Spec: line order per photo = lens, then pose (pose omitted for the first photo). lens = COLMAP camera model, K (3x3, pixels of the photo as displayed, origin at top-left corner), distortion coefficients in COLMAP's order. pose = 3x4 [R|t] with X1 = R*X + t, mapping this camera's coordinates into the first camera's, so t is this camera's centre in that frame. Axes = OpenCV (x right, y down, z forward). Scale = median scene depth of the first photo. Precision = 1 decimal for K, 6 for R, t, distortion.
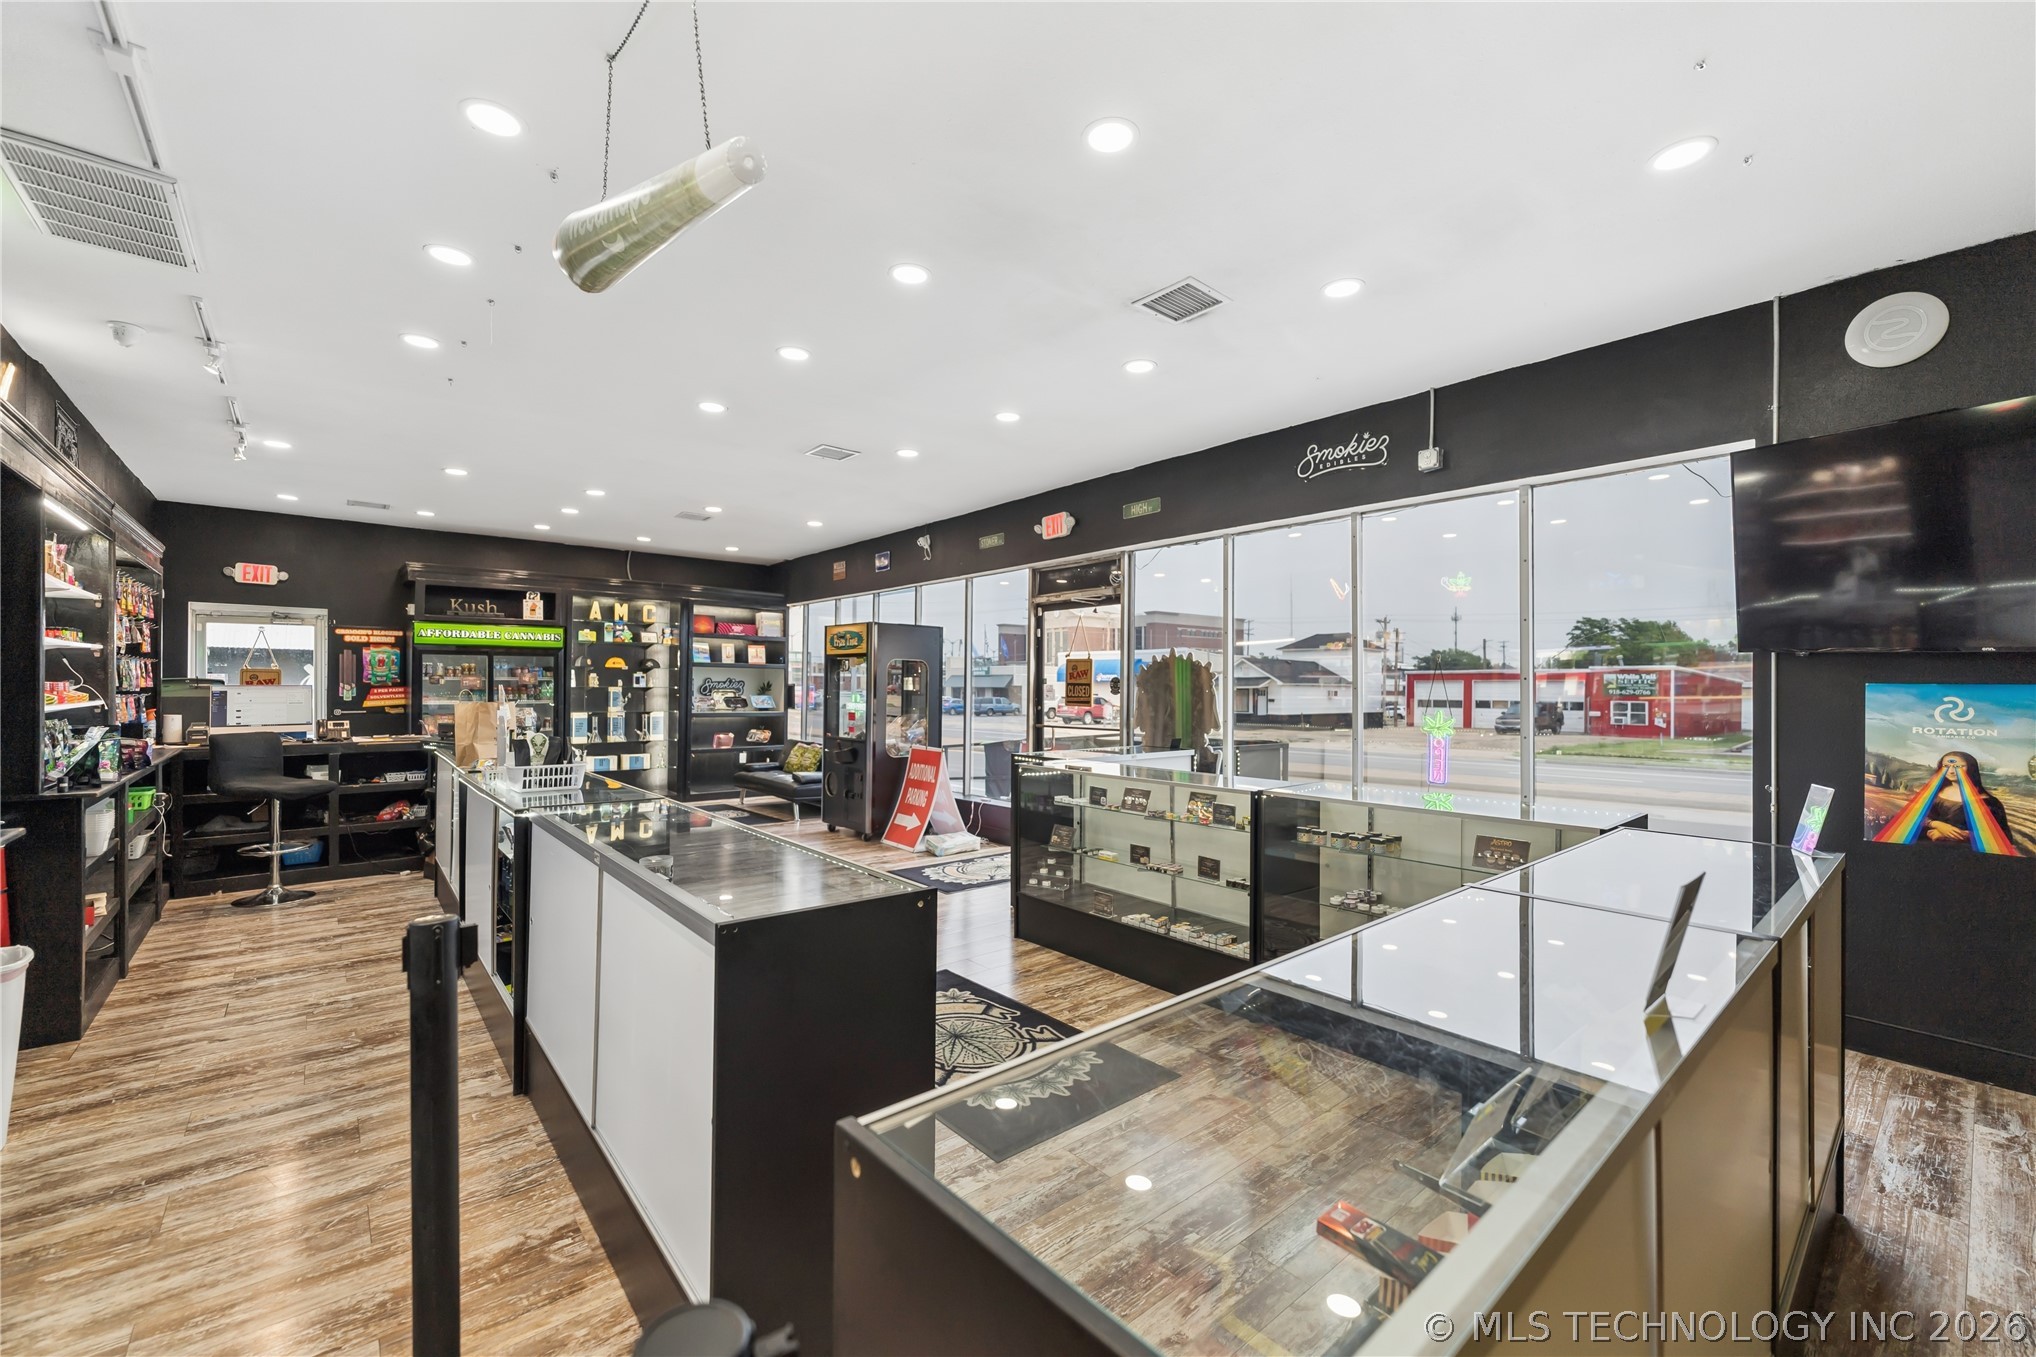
lens RADIAL K [[825.0, 0, 1013.7], [0, 825.0, 677.8], [0, 0, 1]] dist [-0.002363, -0.000064]
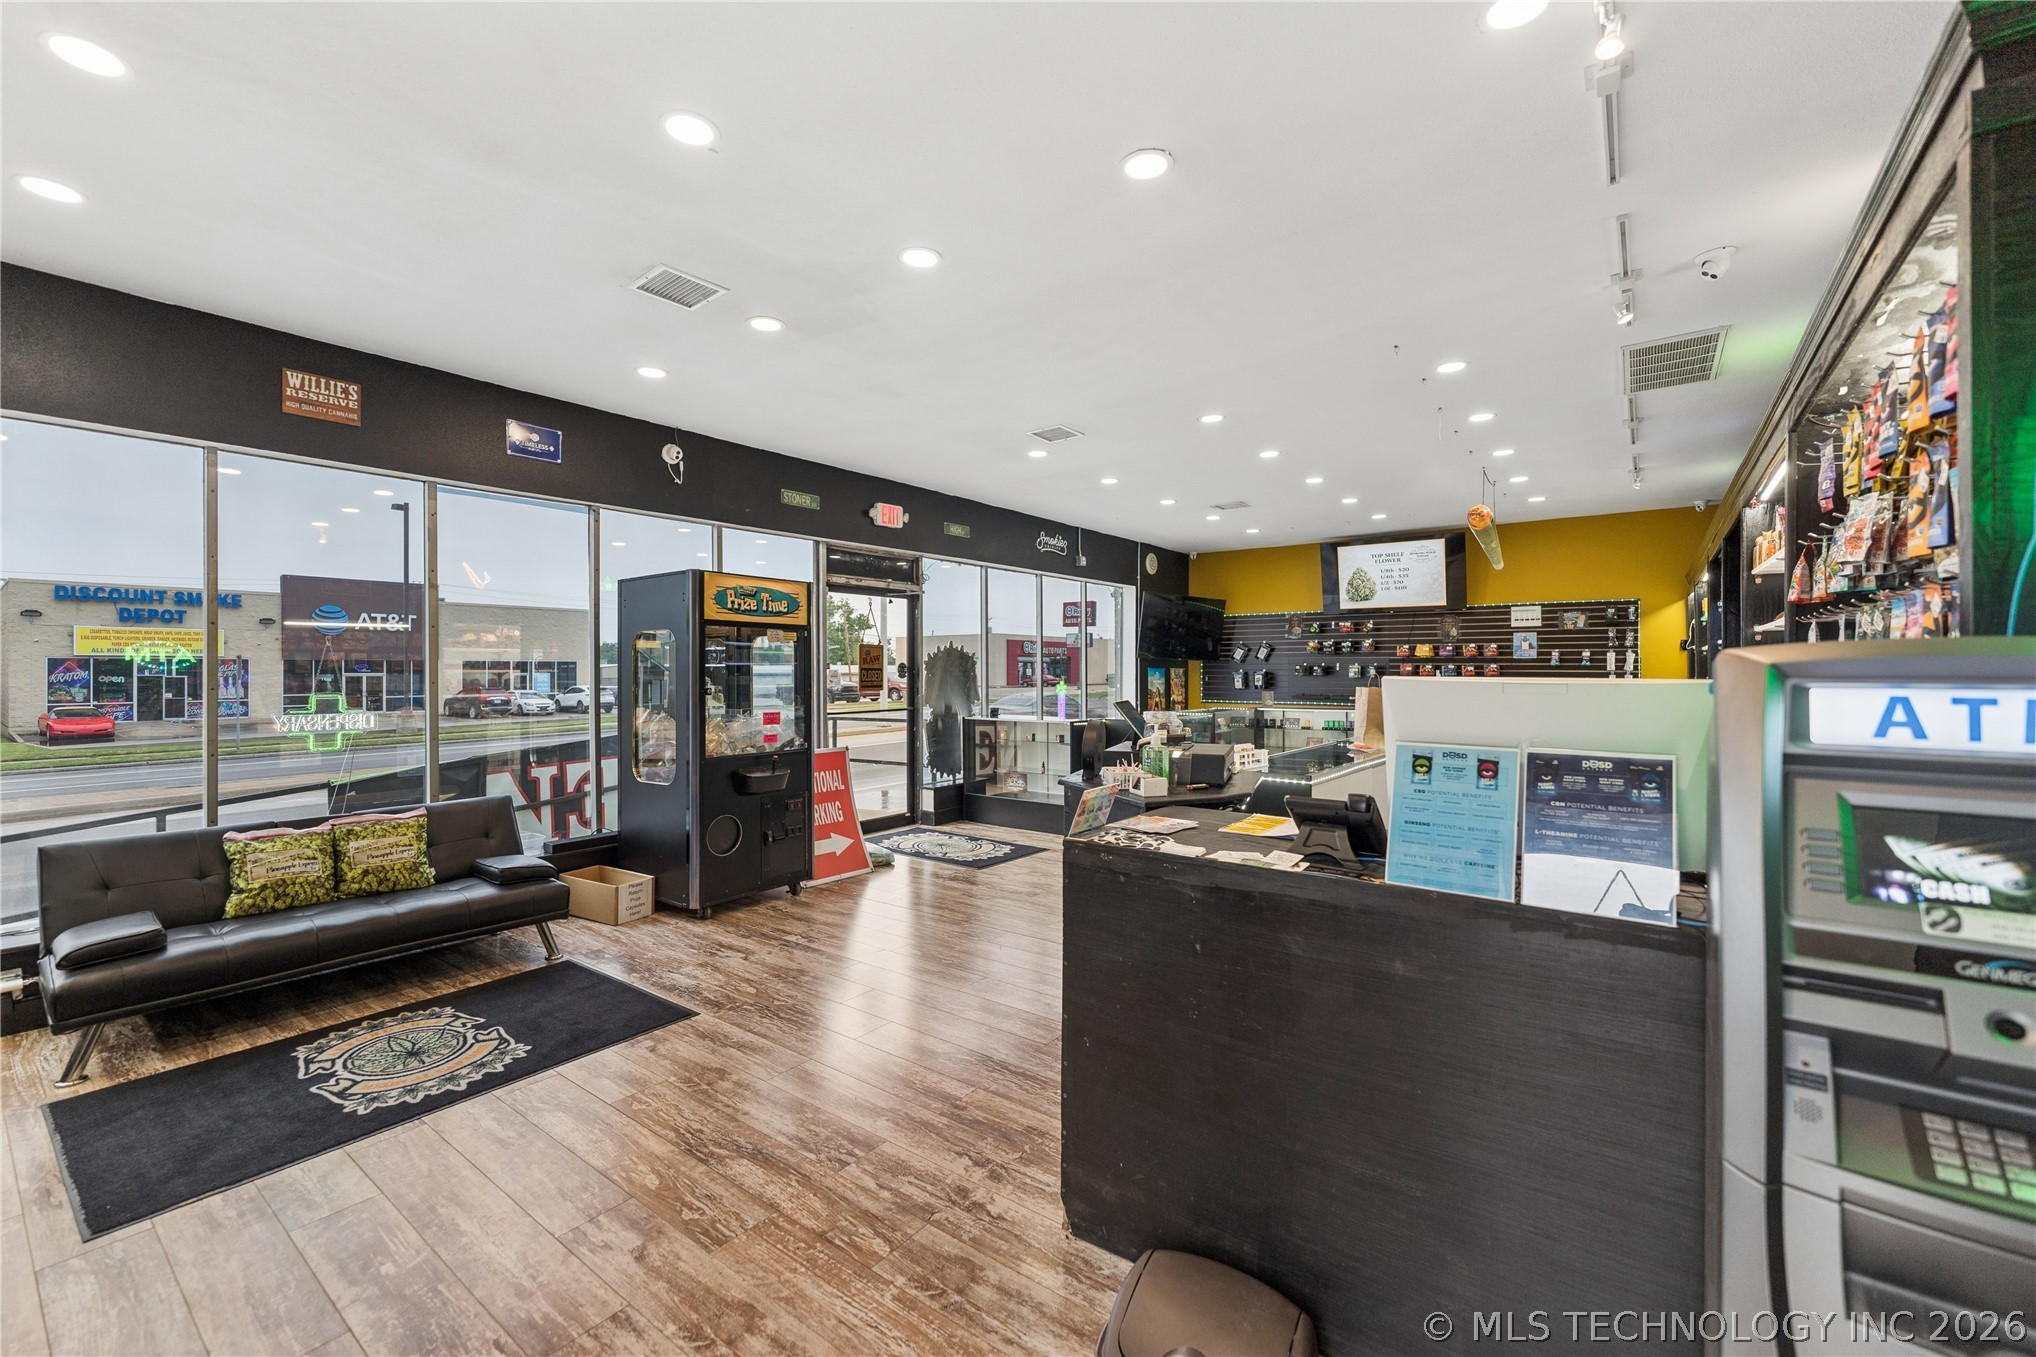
lens RADIAL K [[825.0, 0, 1012.8], [0, 825.0, 675.7], [0, 0, 1]] dist [-0.002363, -0.000064]
pose [[-0.219774, -0.000067, 0.975551, -1.103876], [0.004906, 0.999987, 0.001174, 0.017594], [-0.975538, 0.005044, -0.219771, 1.199787]]
